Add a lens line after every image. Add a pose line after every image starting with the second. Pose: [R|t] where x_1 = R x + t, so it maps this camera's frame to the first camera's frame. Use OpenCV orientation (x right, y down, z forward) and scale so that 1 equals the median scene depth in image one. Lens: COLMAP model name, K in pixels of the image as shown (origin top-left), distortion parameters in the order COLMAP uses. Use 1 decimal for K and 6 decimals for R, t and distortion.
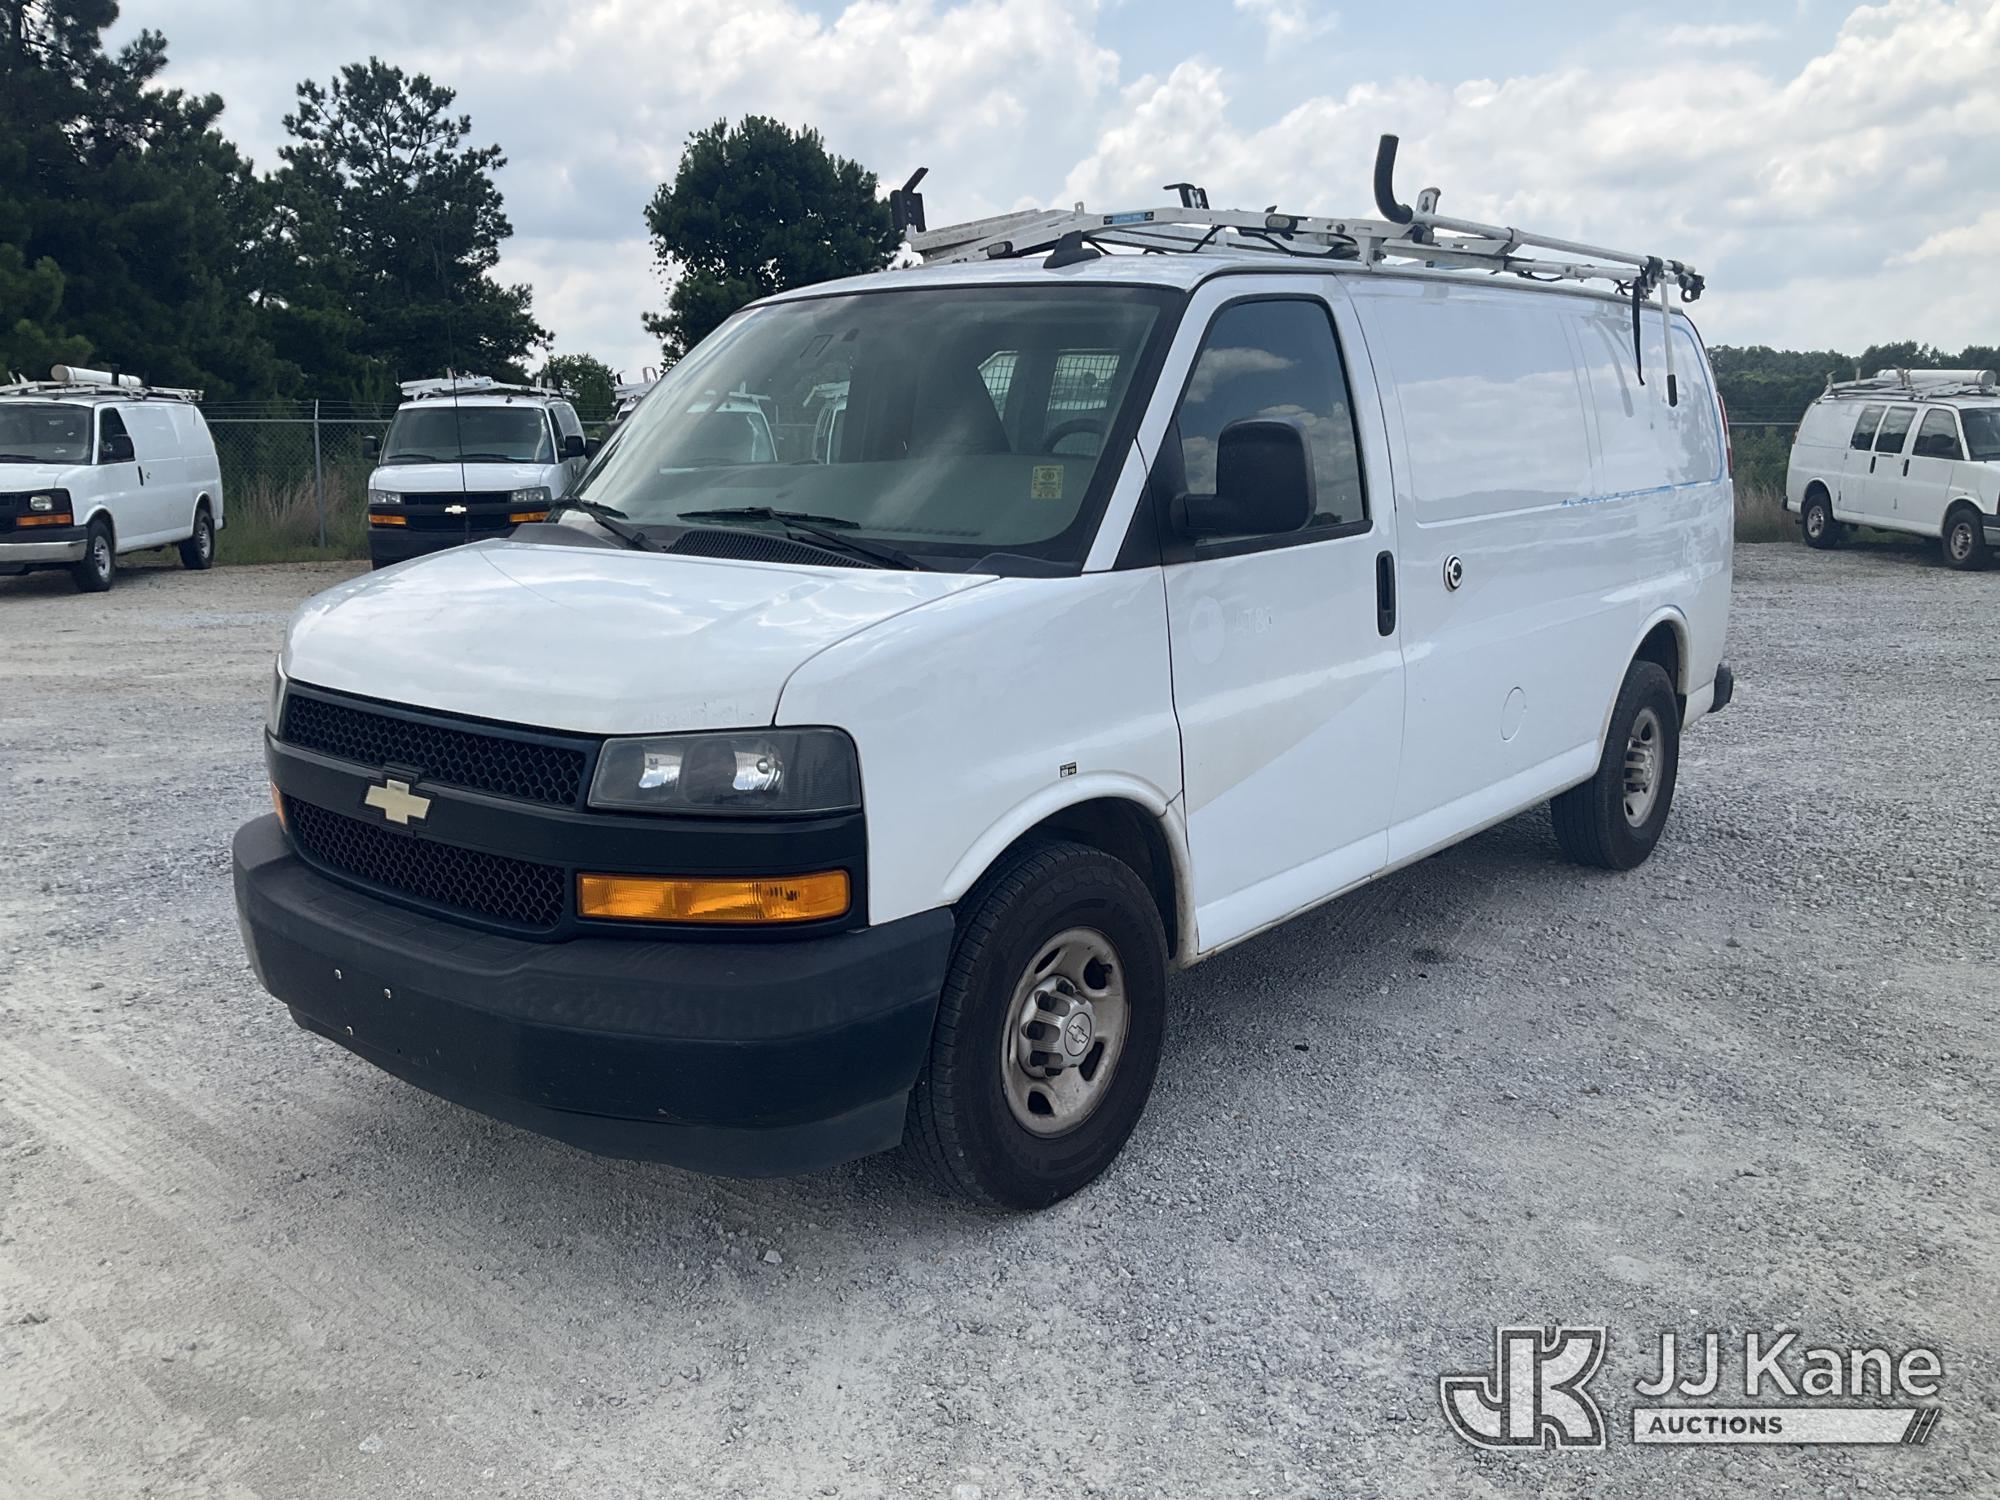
lens RADIAL K [[1612.0, 0, 997.2], [0, 1612.0, 769.9], [0, 0, 1]] dist [0.059710, -0.000160]
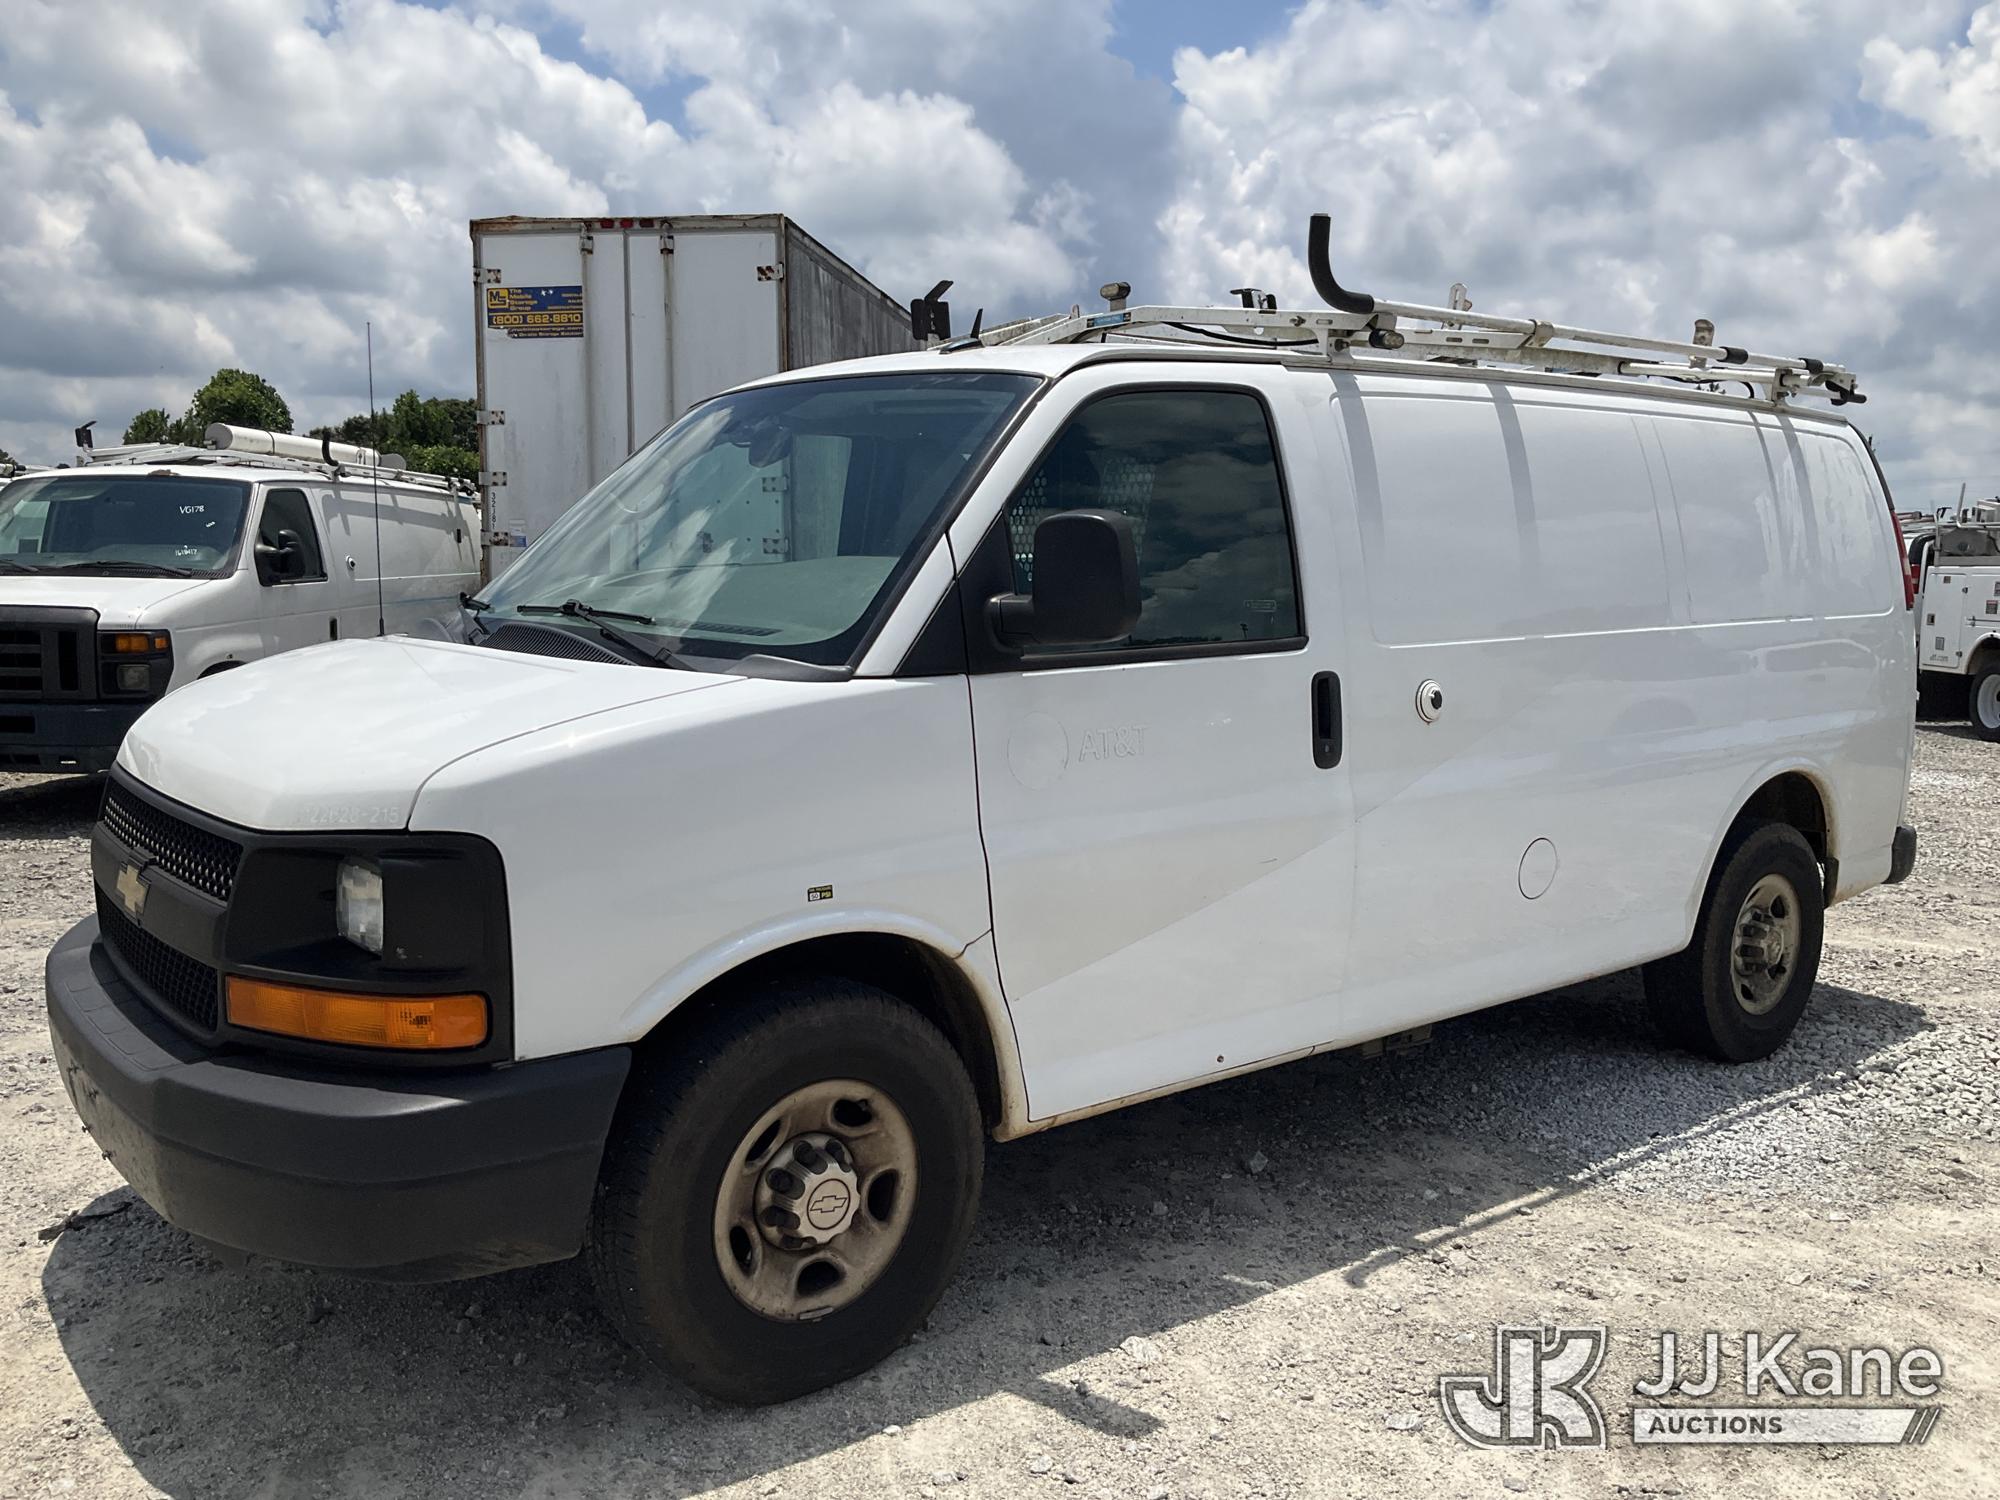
lens RADIAL K [[1633.3, 0, 998.6], [0, 1633.3, 735.6], [0, 0, 1]] dist [0.019345, -0.020593]
pose [[0.978767, 0.035390, -0.201895, 0.310298], [-0.055650, 0.993866, -0.095572, -0.008377], [0.197275, 0.104778, 0.974733, 0.138472]]
